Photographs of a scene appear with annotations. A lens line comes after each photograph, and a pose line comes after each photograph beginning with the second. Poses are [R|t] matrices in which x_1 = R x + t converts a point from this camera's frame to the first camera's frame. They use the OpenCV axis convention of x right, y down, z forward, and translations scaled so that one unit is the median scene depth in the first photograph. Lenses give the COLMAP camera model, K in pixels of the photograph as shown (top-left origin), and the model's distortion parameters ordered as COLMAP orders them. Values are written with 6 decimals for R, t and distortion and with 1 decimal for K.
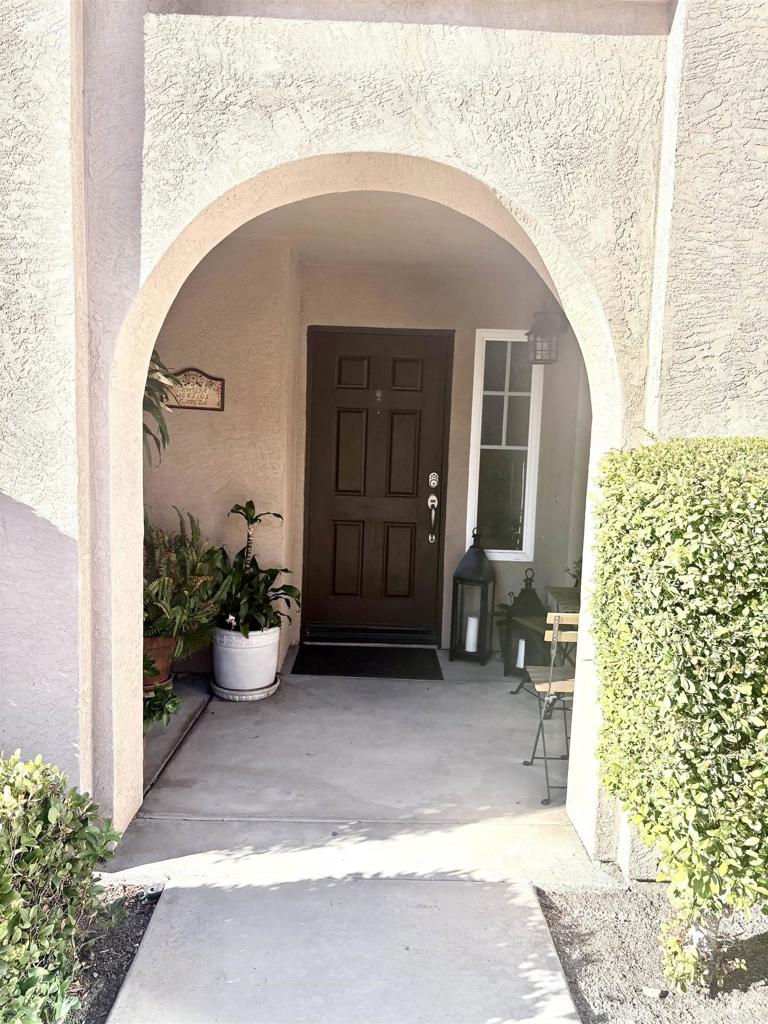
lens RADIAL K [[768.0, 0, 384.0], [0, 768.0, 512.0], [0, 0, 1]] dist [0.024993, 0.000085]
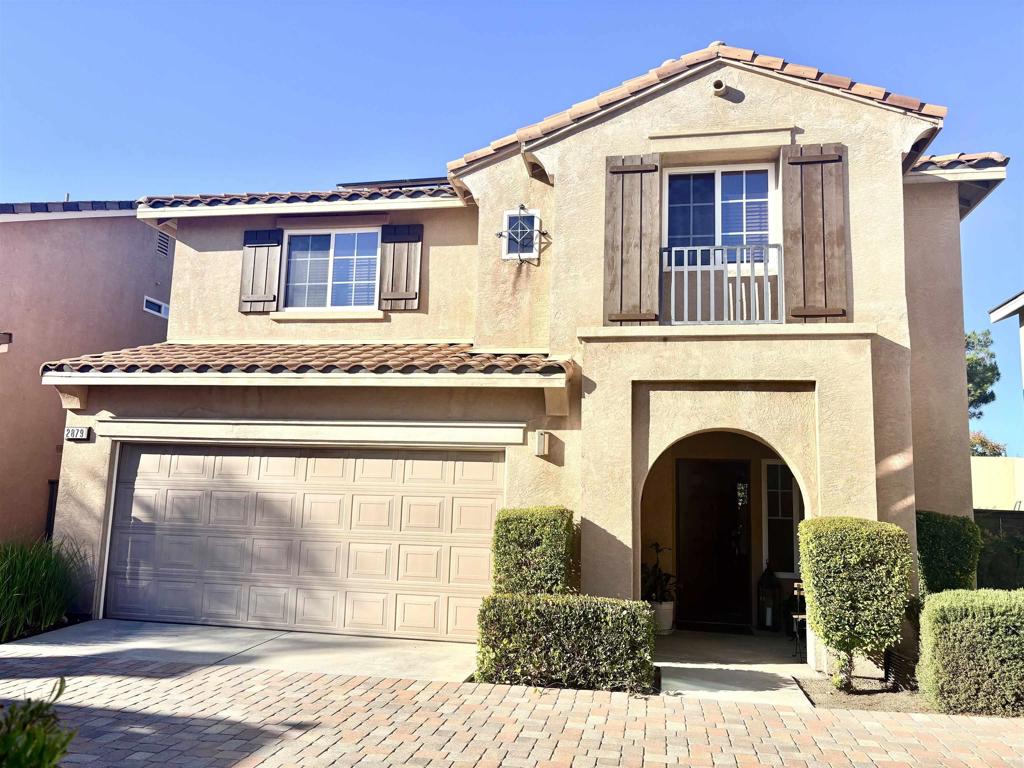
lens RADIAL K [[768.0, 0, 512.0], [0, 768.0, 384.0], [0, 0, 1]] dist [0.024993, 0.000085]
pose [[0.978001, -0.029988, -0.206435, -0.204926], [-0.022544, 0.968623, -0.247511, 0.183613], [0.207380, 0.246720, 0.946638, -2.307269]]
